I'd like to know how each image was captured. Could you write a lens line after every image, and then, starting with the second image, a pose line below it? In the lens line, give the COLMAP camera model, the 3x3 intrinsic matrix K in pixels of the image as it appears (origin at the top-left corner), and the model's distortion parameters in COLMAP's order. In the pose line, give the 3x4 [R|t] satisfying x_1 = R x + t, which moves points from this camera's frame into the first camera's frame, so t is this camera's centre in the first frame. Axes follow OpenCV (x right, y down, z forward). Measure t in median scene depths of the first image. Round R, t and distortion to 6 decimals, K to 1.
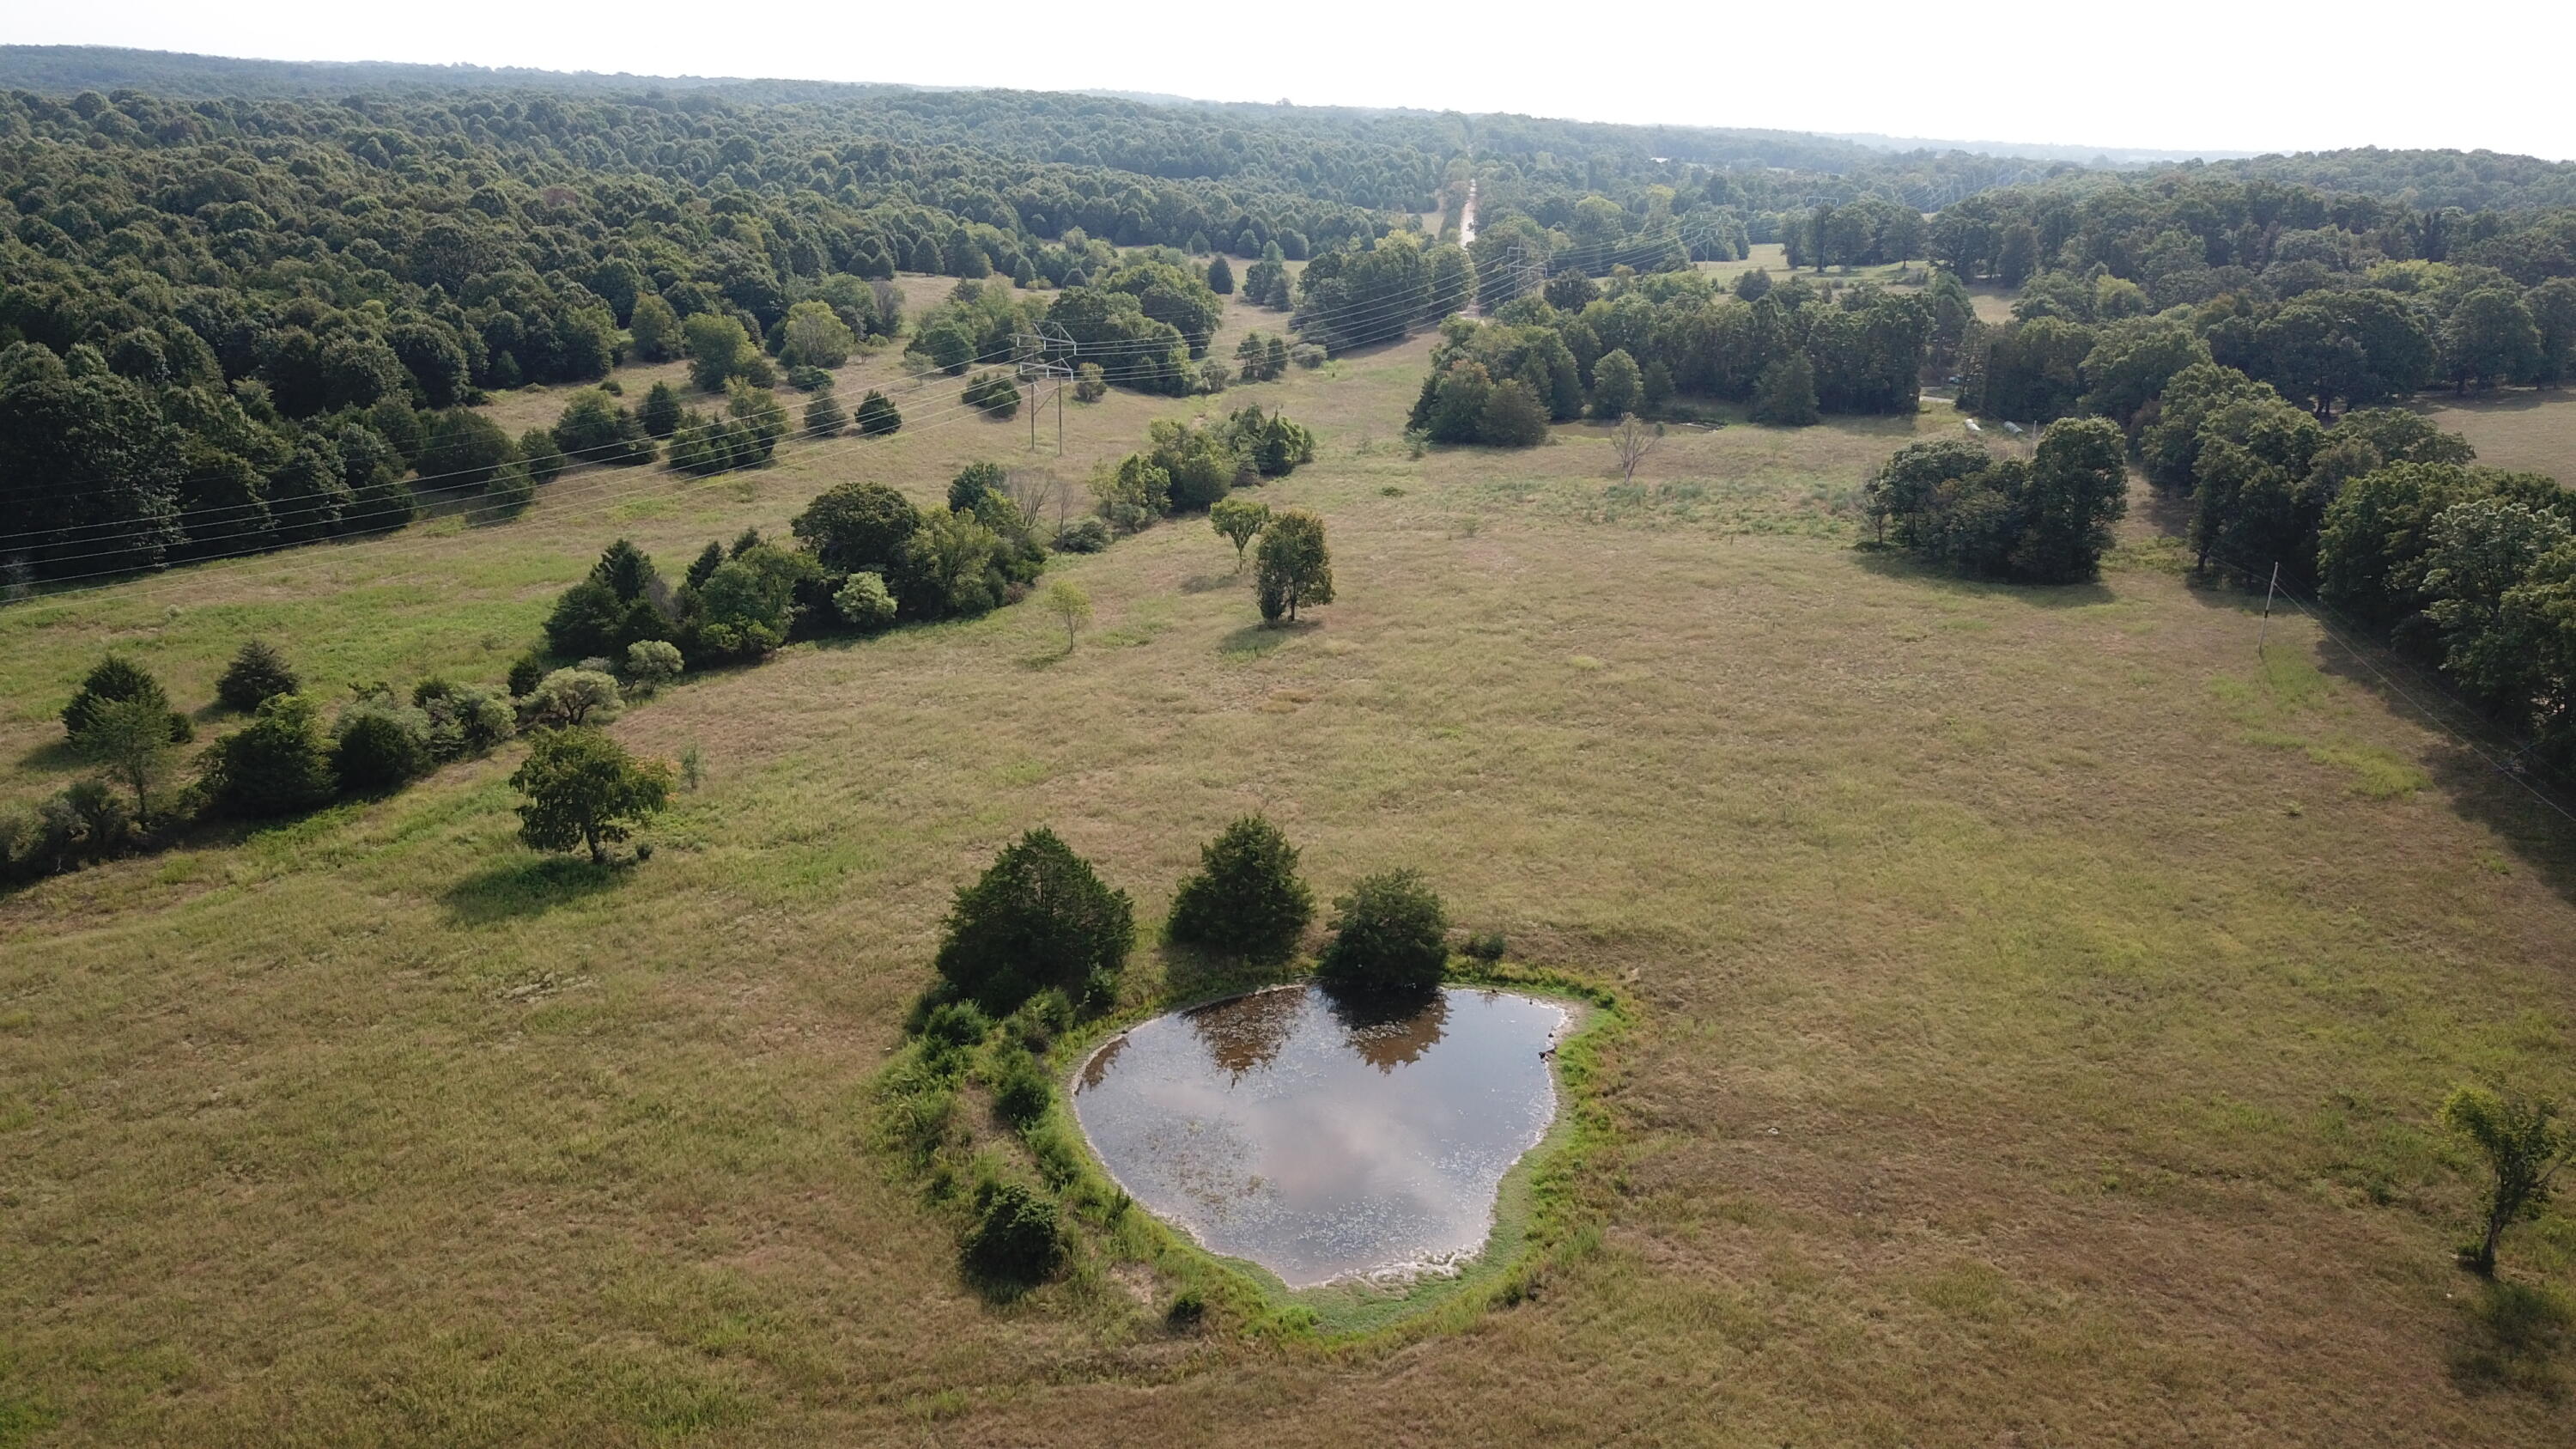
lens RADIAL K [[1985.2, 0, 1288.0], [0, 1985.2, 724.5], [0, 0, 1]] dist [-0.004544, 0.020735]
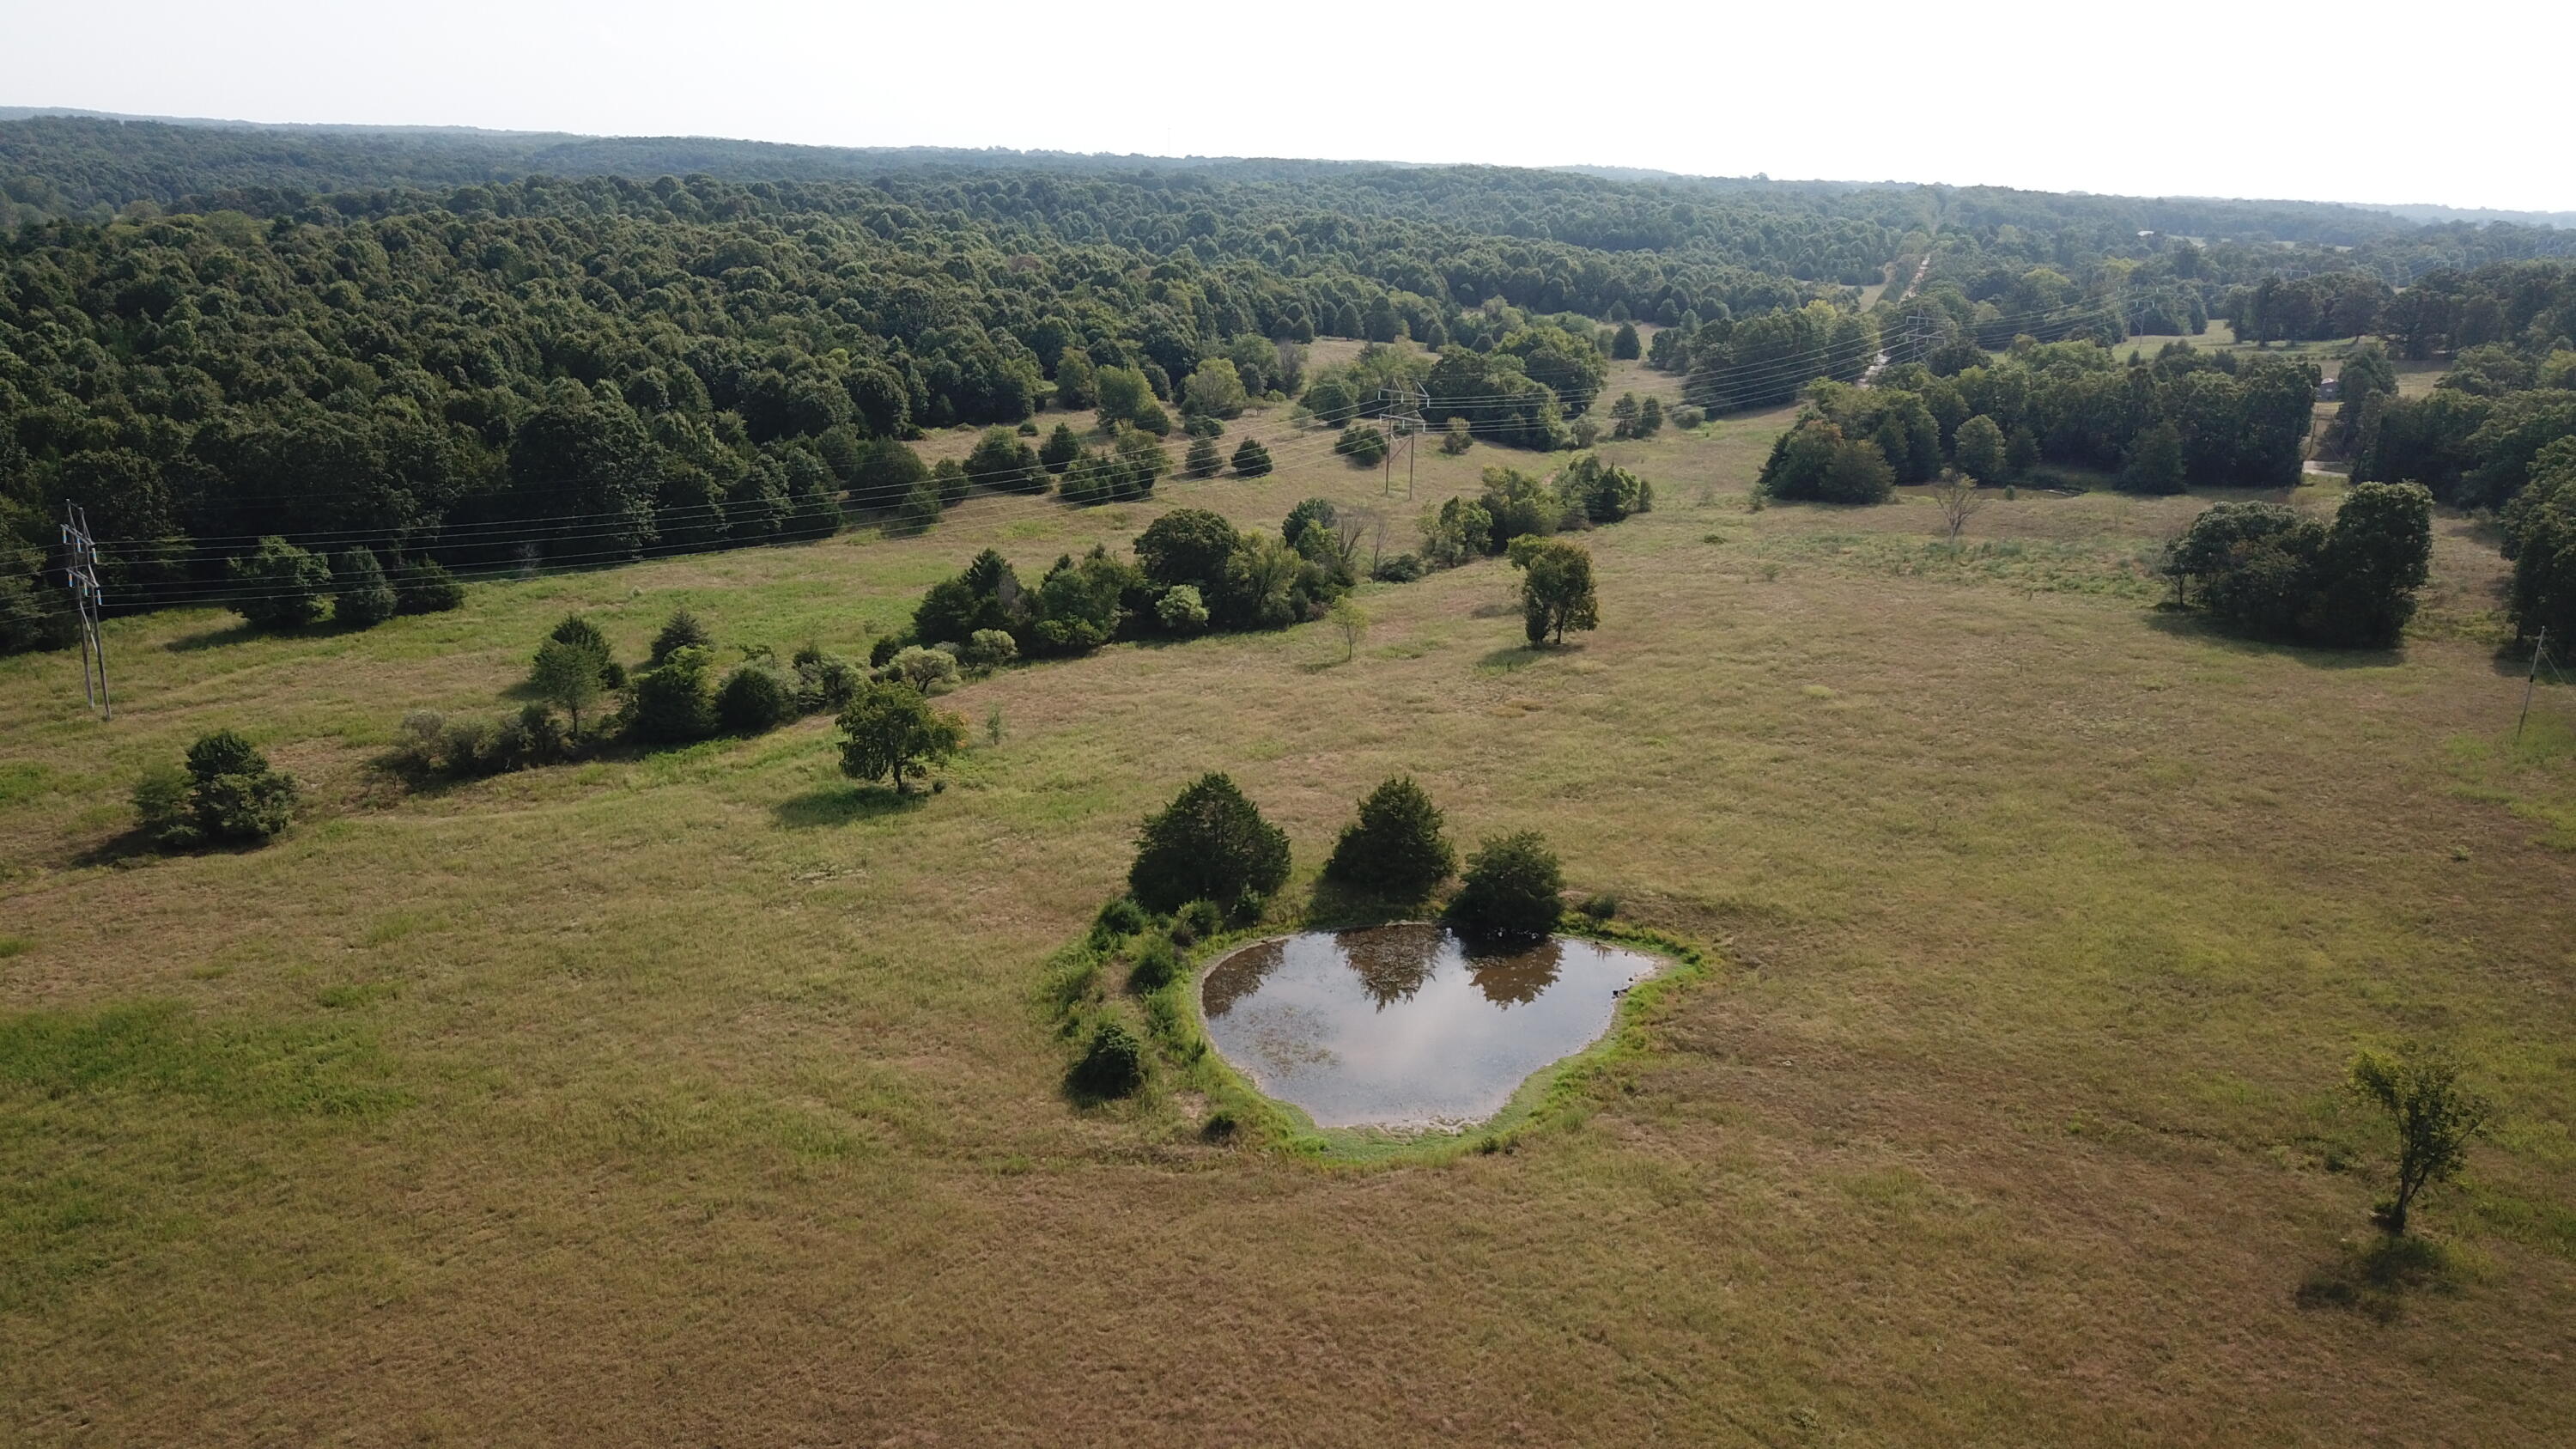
lens RADIAL K [[1974.8, 0, 1289.5], [0, 1974.8, 736.3], [0, 0, 1]] dist [0.000163, 0.015590]
pose [[0.971691, 0.057773, -0.229081, 0.110538], [-0.064343, 0.997700, -0.021307, 0.030929], [0.227323, 0.035444, 0.973174, -0.088665]]
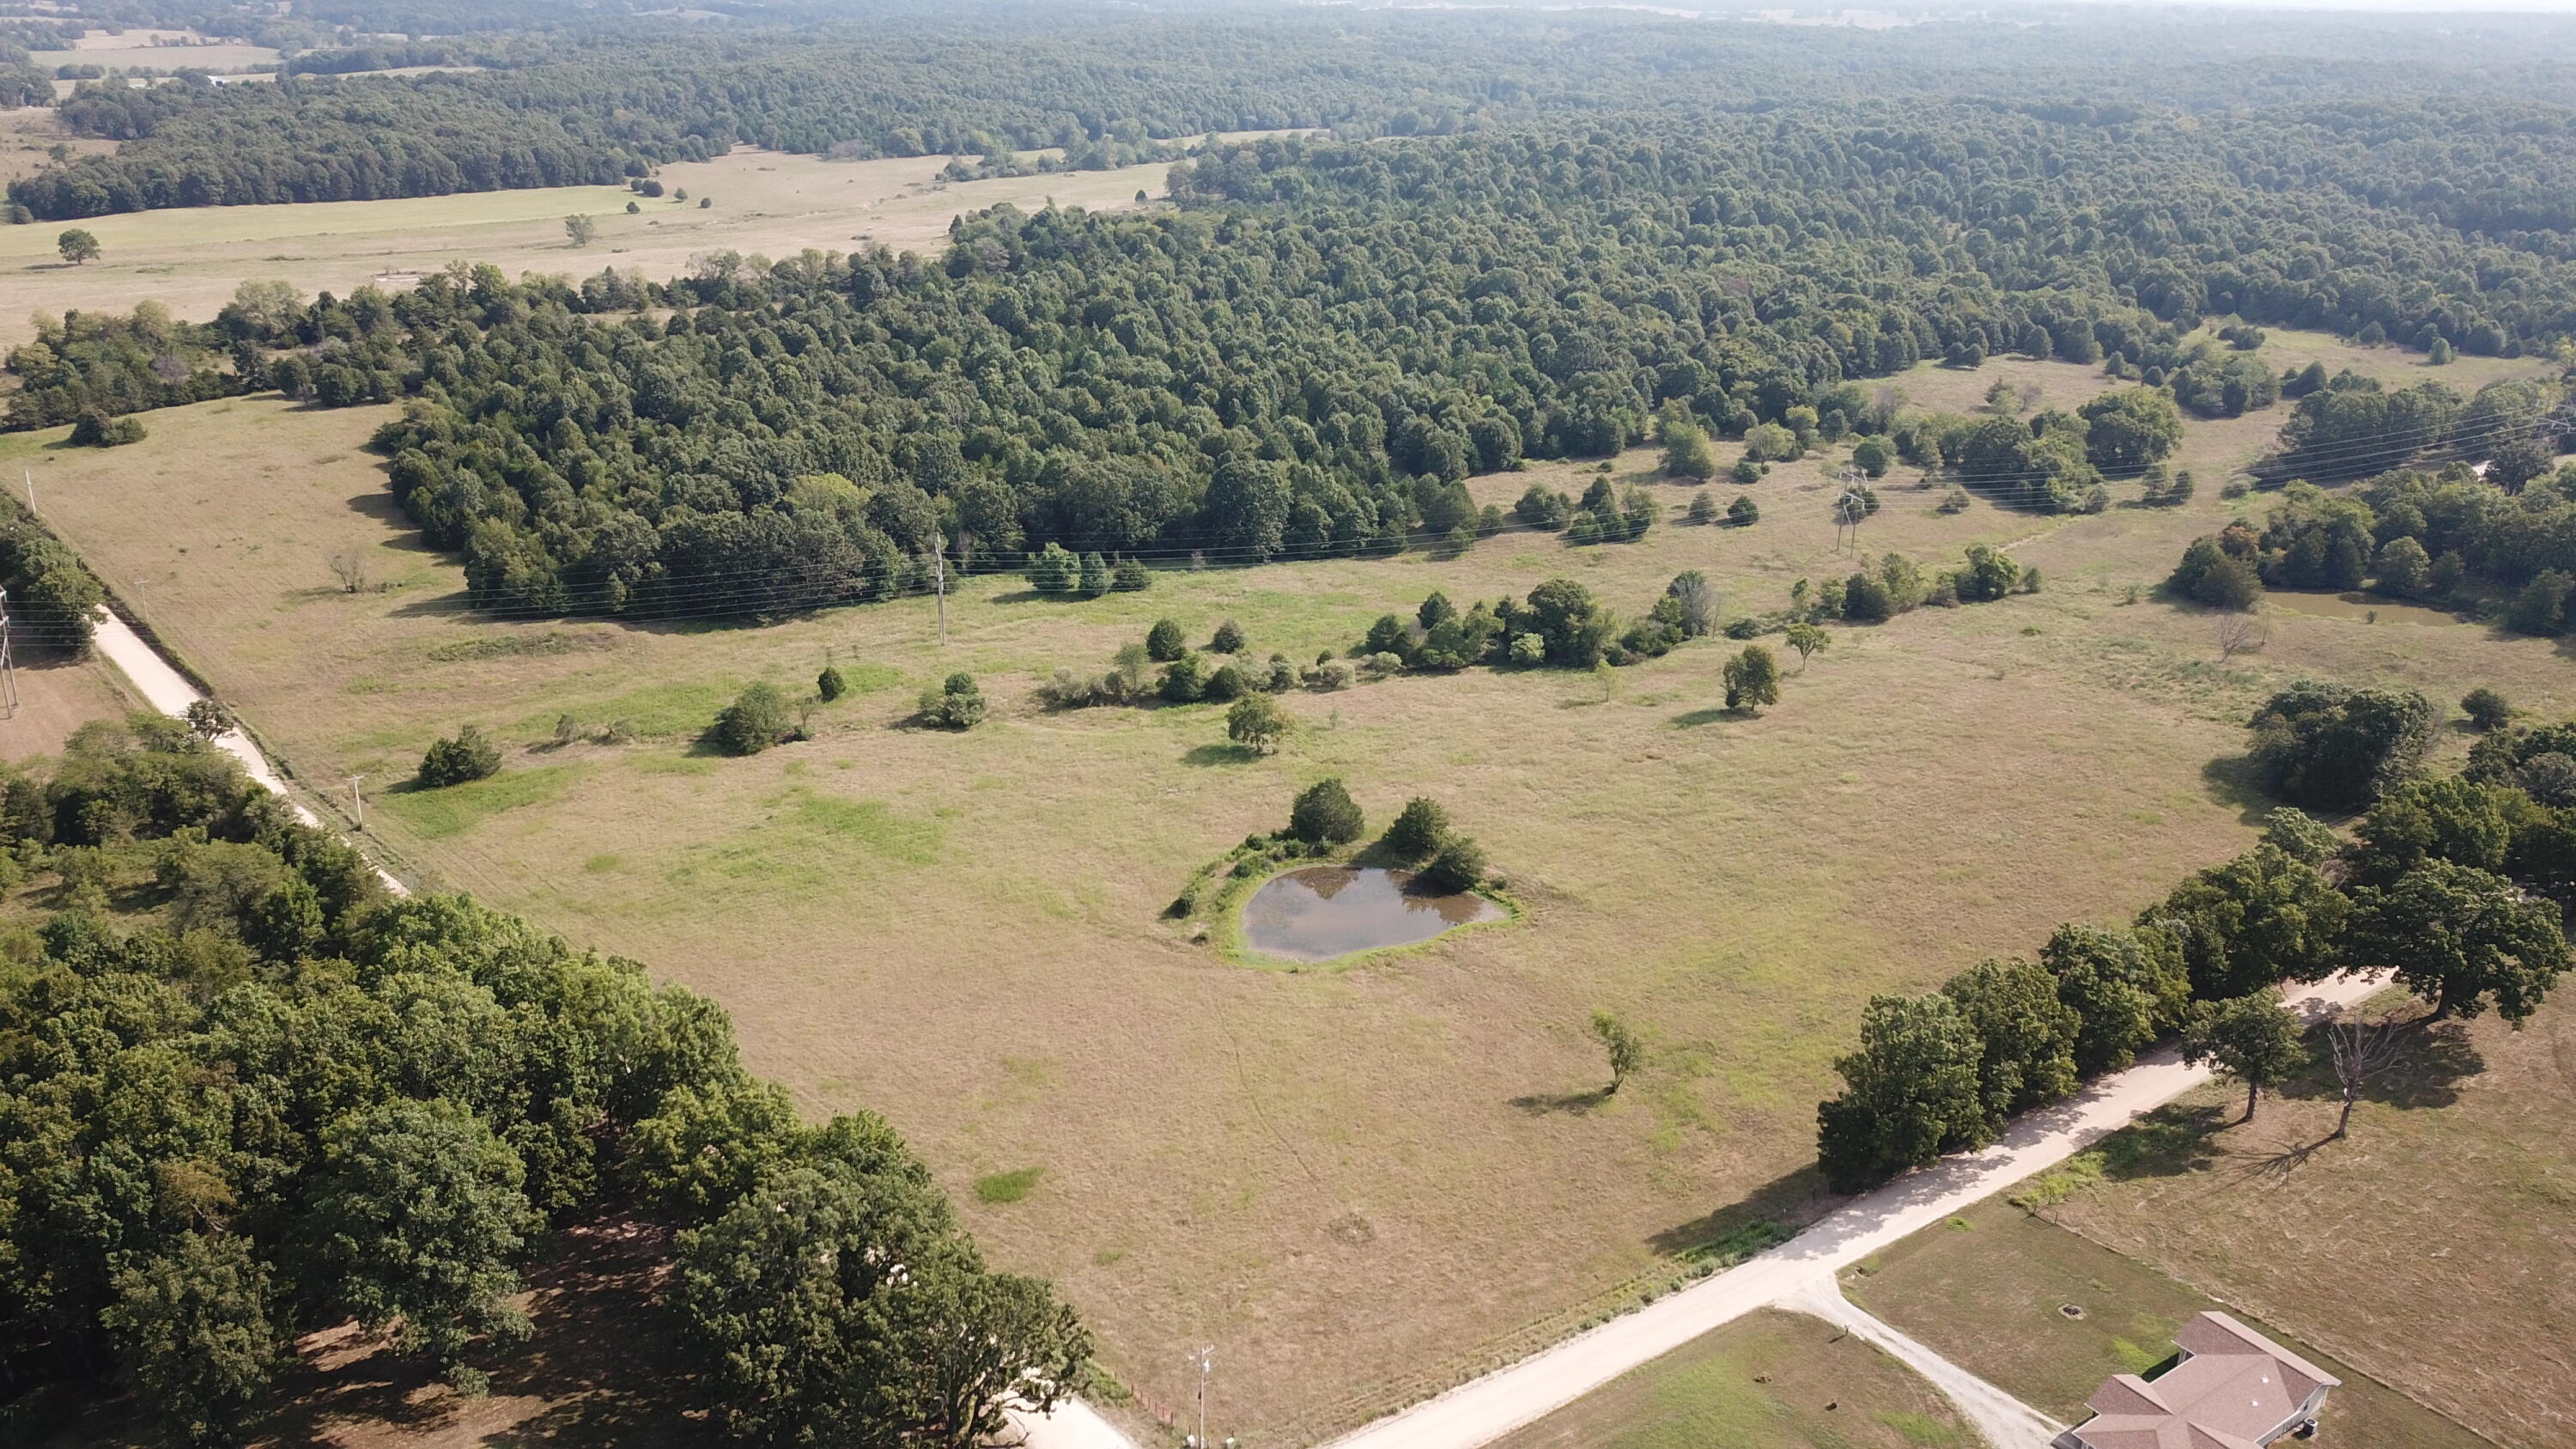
lens RADIAL K [[1974.8, 0, 1289.5], [0, 1974.8, 736.3], [0, 0, 1]] dist [0.000163, 0.015590]
pose [[0.726772, 0.224968, -0.648993, 0.806721], [-0.190612, 0.973790, 0.124100, -0.166574], [0.659901, 0.033513, 0.750605, -0.481228]]
